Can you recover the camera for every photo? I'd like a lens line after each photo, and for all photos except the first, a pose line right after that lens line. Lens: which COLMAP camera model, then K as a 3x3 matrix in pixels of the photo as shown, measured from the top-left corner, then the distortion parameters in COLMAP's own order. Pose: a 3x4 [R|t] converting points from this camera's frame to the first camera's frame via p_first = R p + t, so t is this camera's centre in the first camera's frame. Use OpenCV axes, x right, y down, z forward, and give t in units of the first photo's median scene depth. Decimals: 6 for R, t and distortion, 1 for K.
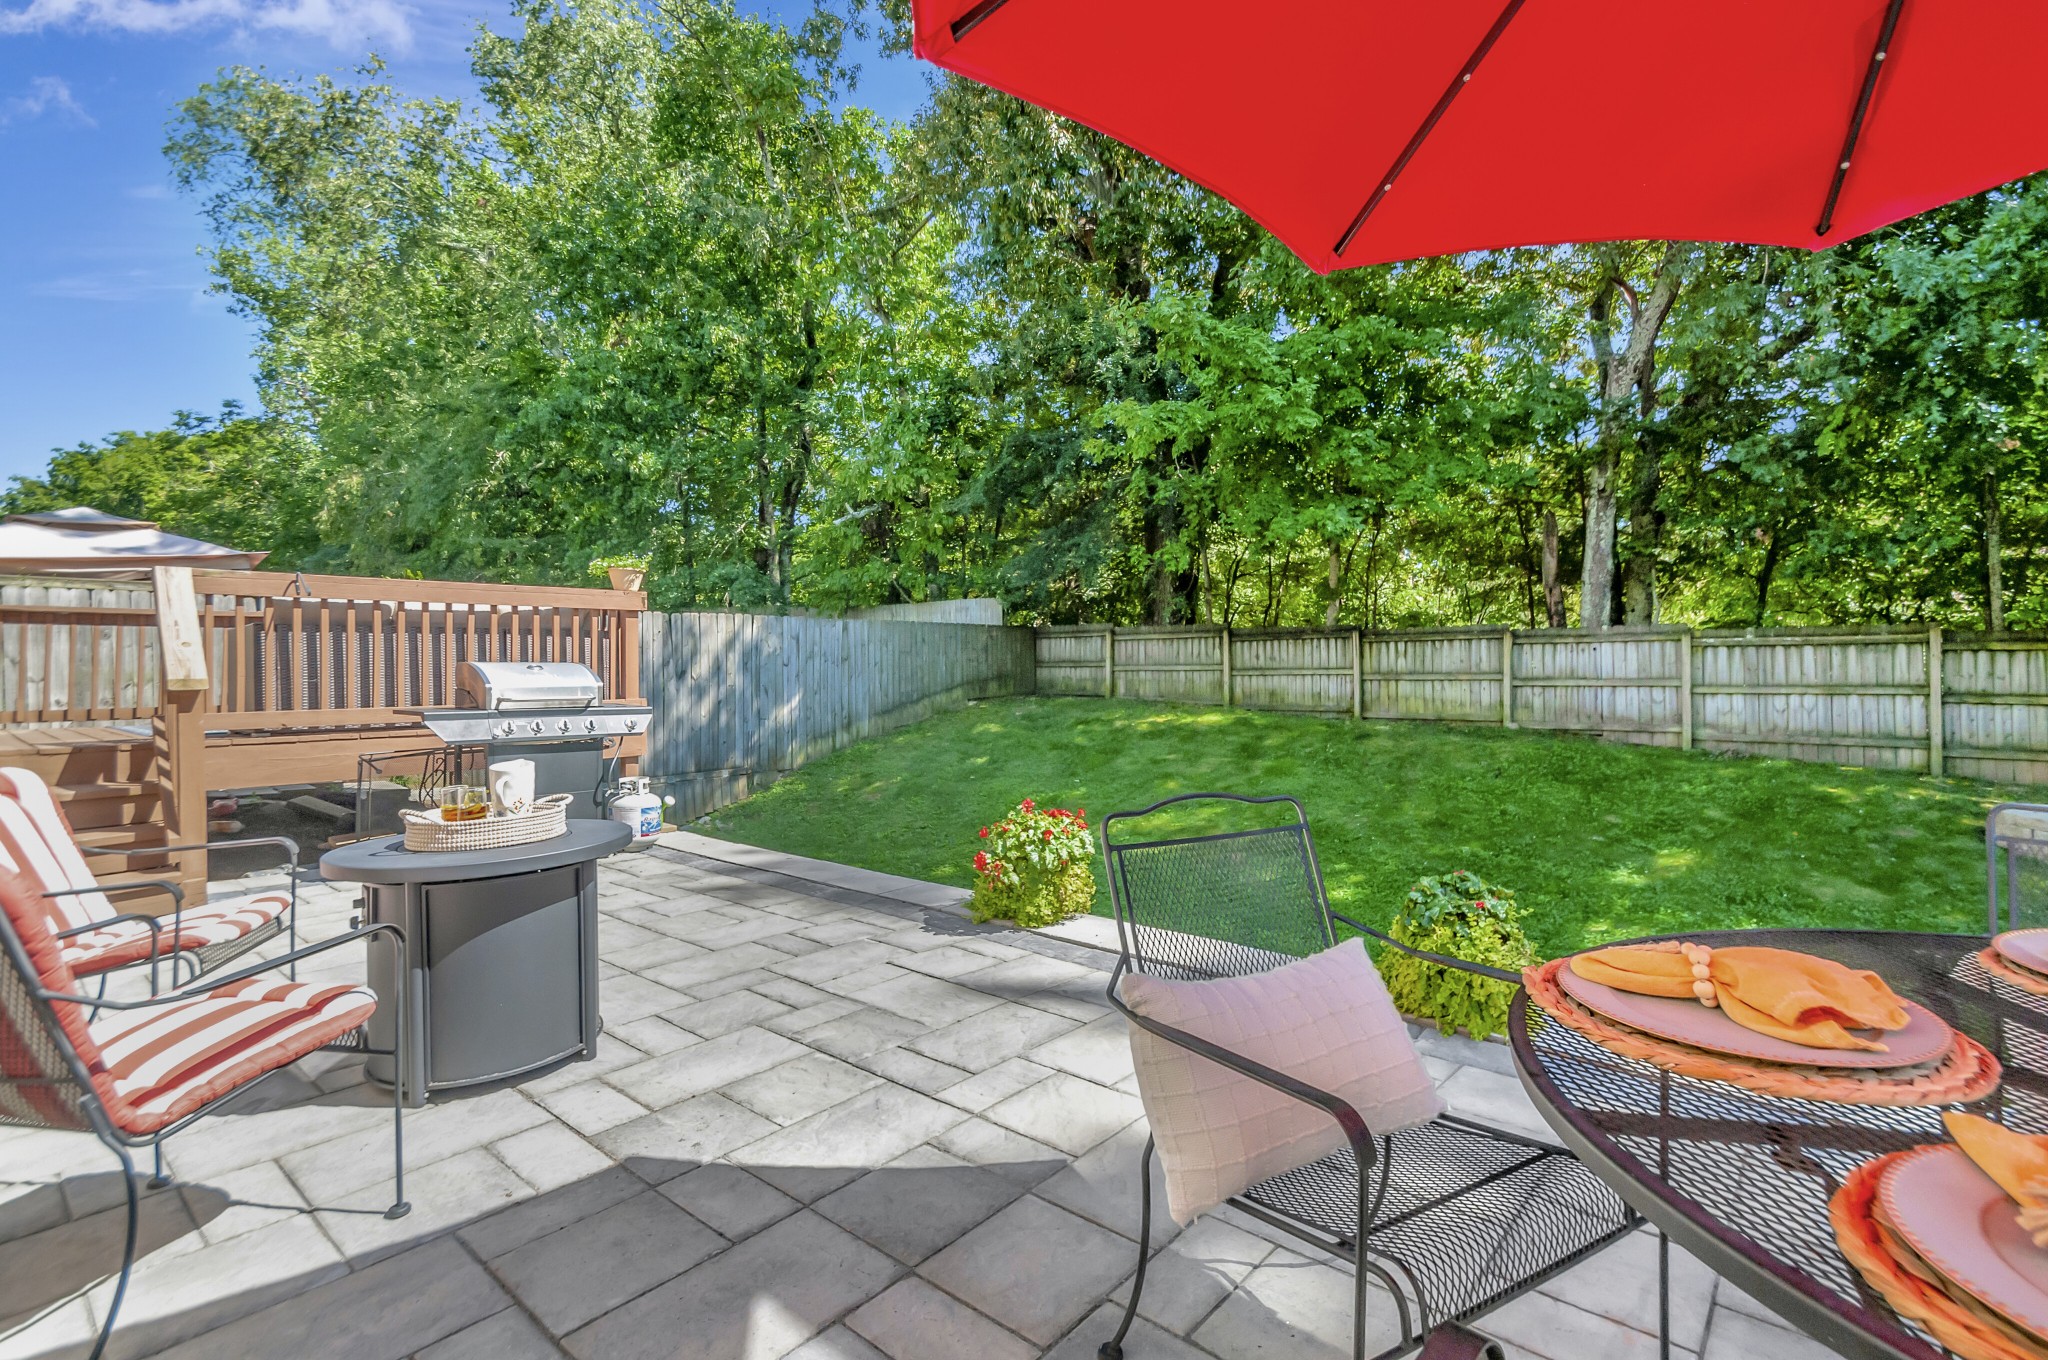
lens RADIAL K [[923.8, 0, 1027.9], [0, 923.8, 664.8], [0, 0, 1]] dist [0.000716, -0.003395]
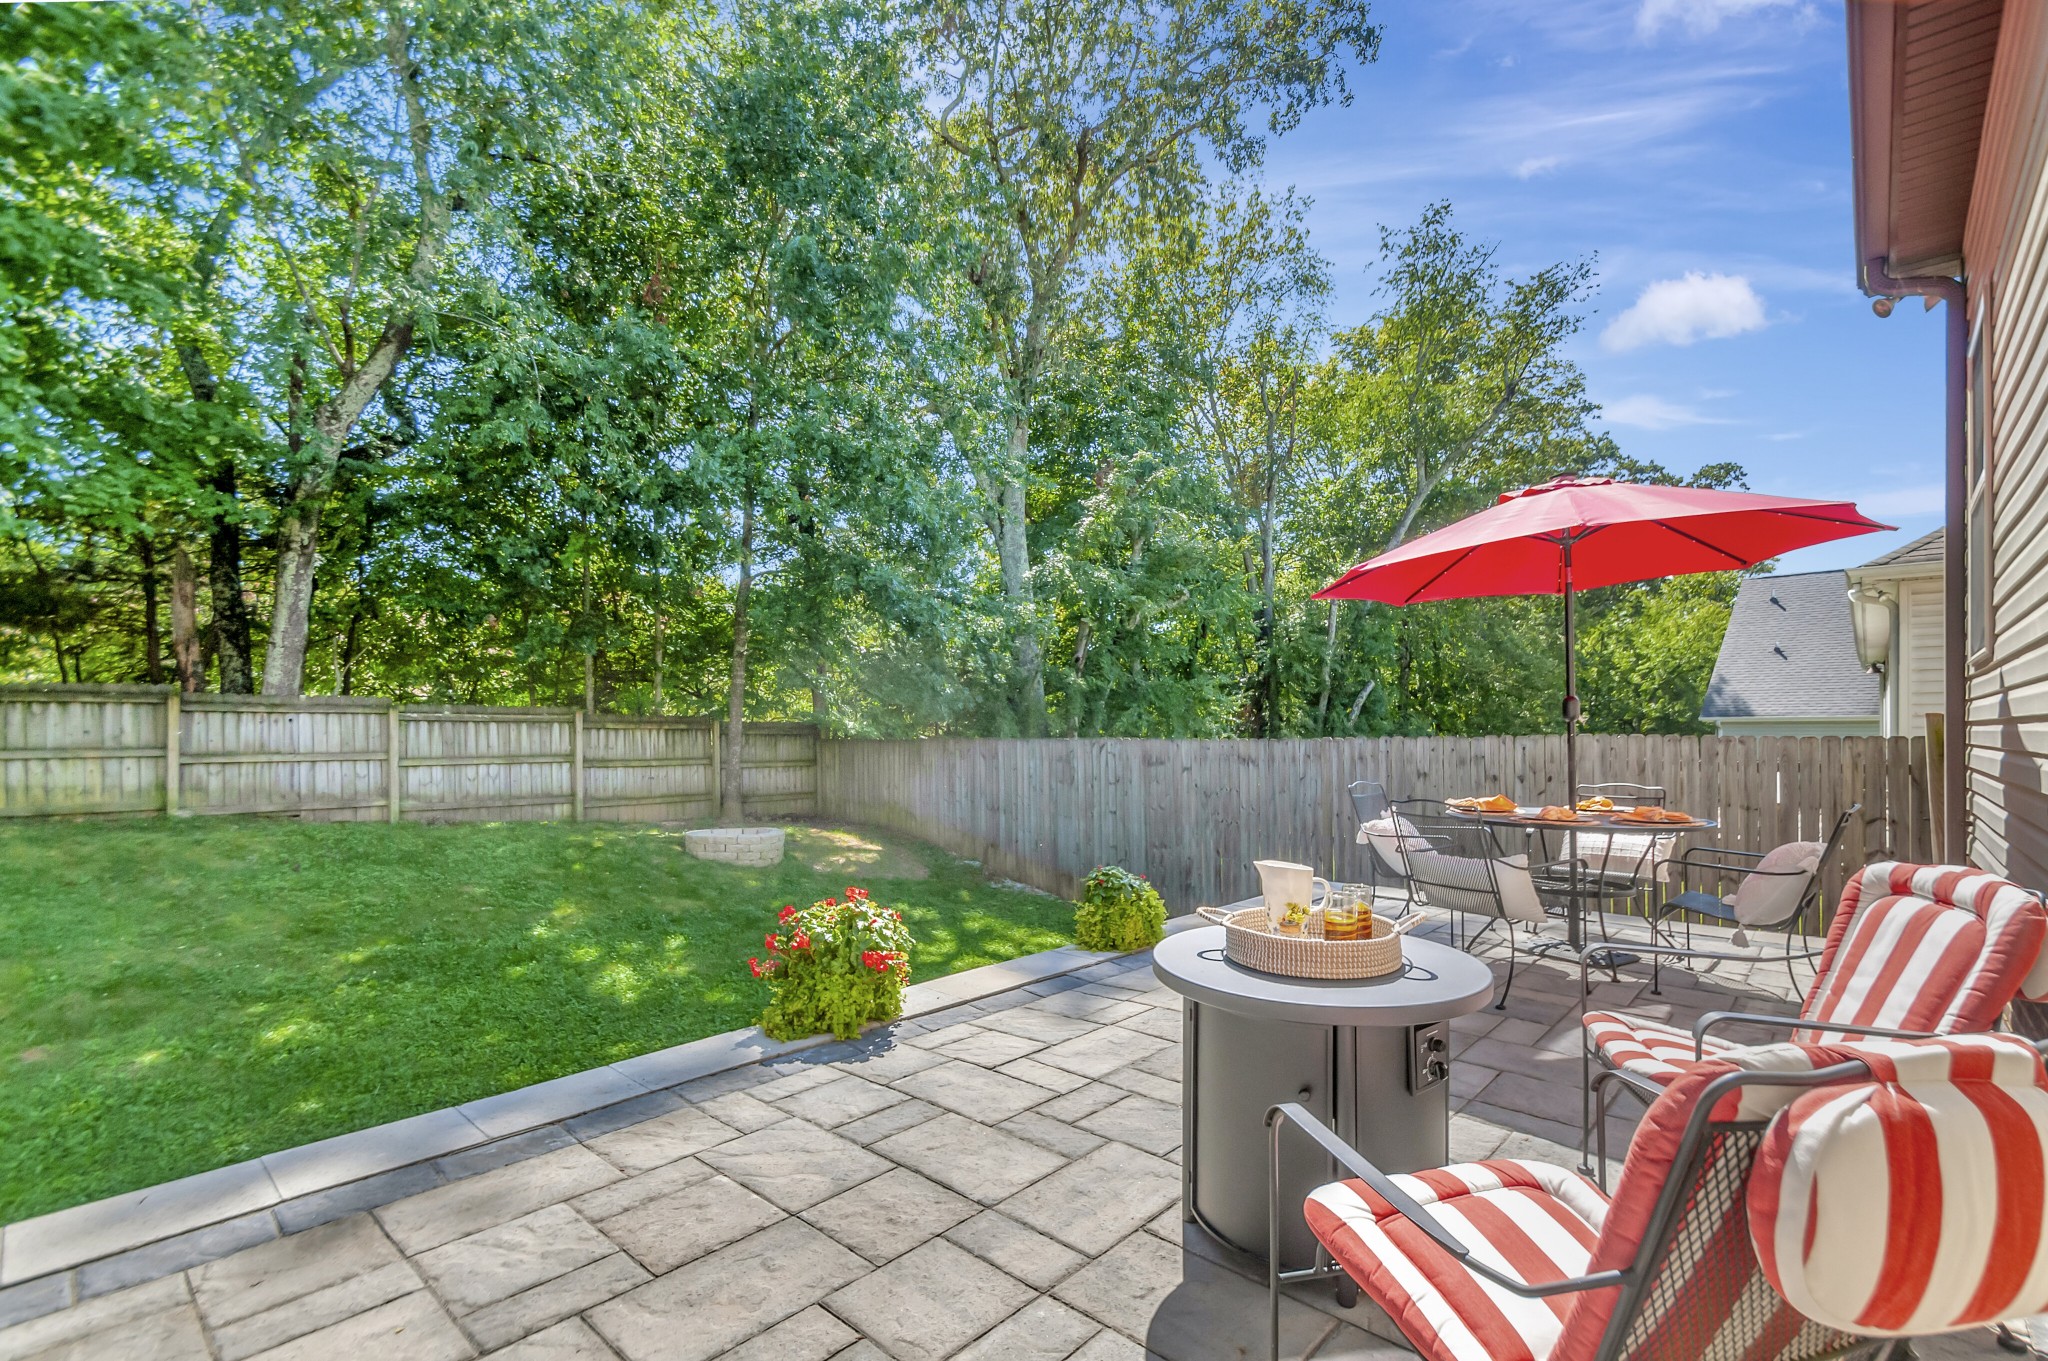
lens RADIAL K [[923.8, 0, 1064.4], [0, 923.8, 735.5], [0, 0, 1]] dist [0.000716, -0.003395]
pose [[0.007528, 0.005651, 0.999956, -0.278492], [-0.003621, 0.999978, -0.005624, -0.000209], [-0.999965, -0.003579, 0.007548, 0.241209]]
